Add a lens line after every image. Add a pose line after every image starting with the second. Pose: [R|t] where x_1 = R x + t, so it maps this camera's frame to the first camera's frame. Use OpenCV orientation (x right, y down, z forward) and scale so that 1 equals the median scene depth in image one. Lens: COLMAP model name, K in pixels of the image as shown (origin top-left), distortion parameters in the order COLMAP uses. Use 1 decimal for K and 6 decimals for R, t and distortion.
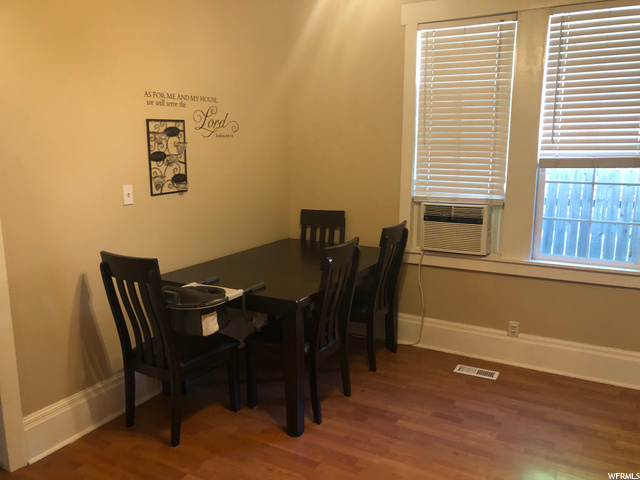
lens RADIAL K [[534.6, 0, 322.3], [0, 534.6, 240.4], [0, 0, 1]] dist [0.057631, -0.013448]
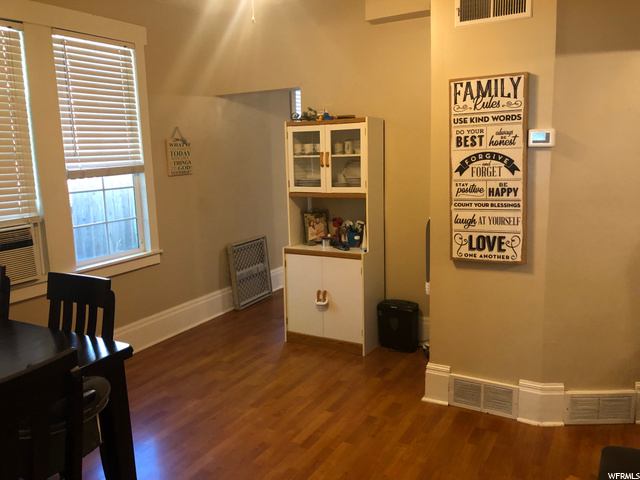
lens RADIAL K [[534.6, 0, 321.8], [0, 534.6, 238.3], [0, 0, 1]] dist [0.057631, -0.013448]
pose [[0.016425, -0.169494, 0.985394, -0.648224], [0.218477, 0.962321, 0.161884, -0.089607], [-0.975704, 0.212627, 0.052837, 0.500922]]
